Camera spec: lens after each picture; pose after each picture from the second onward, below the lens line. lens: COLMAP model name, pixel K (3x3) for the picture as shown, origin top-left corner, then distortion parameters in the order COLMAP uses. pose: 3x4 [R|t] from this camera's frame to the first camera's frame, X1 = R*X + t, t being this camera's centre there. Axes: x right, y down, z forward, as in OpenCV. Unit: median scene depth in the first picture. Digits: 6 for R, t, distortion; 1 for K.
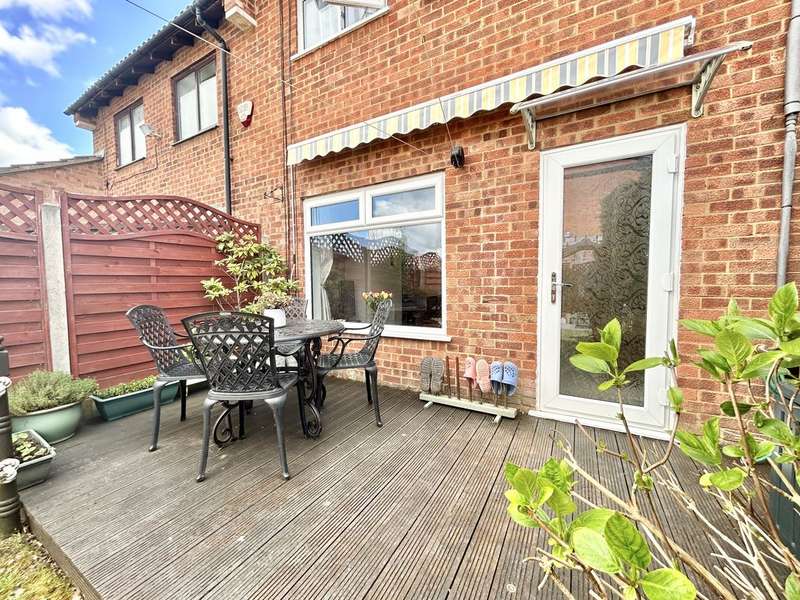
lens RADIAL K [[321.2, 0, 397.3], [0, 321.2, 298.6], [0, 0, 1]] dist [-0.000373, -0.000540]
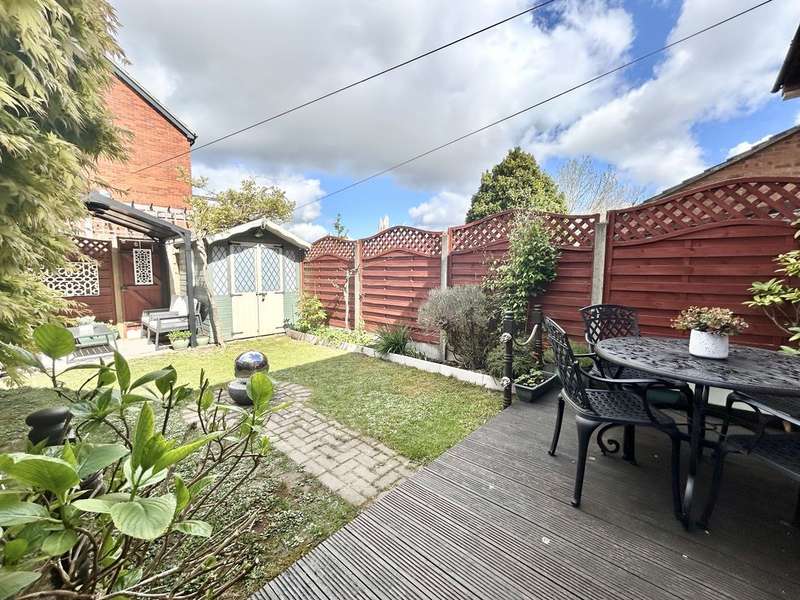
lens RADIAL K [[321.2, 0, 397.3], [0, 321.2, 298.6], [0, 0, 1]] dist [-0.000373, -0.000540]
pose [[-0.211201, 0.098408, -0.972476, 0.386699], [-0.048927, 0.992607, 0.111071, -0.073821], [0.976217, 0.071039, -0.204825, 0.400129]]
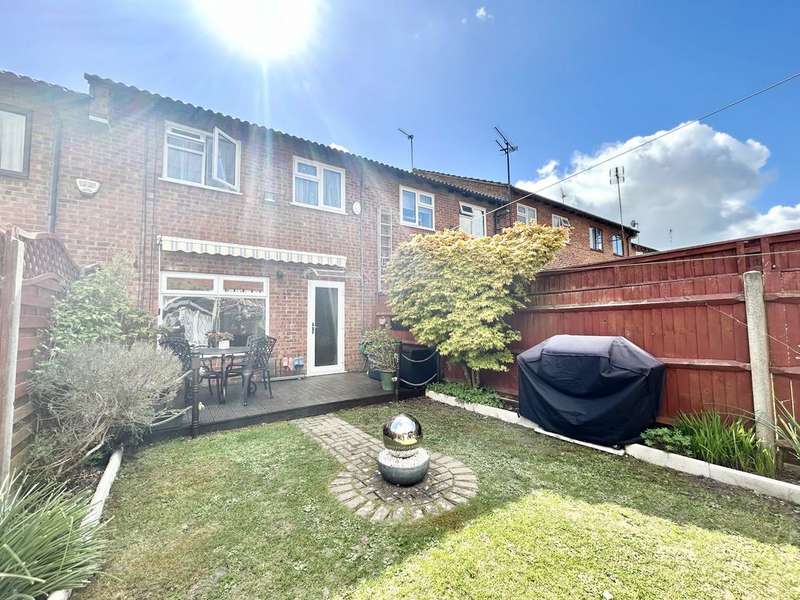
lens RADIAL K [[321.2, 0, 397.3], [0, 321.2, 298.6], [0, 0, 1]] dist [-0.000373, -0.000540]
pose [[0.435349, 0.068949, 0.897617, -1.564216], [0.051509, 0.993522, -0.101298, 0.029143], [-0.898787, 0.090336, 0.428978, -0.809942]]
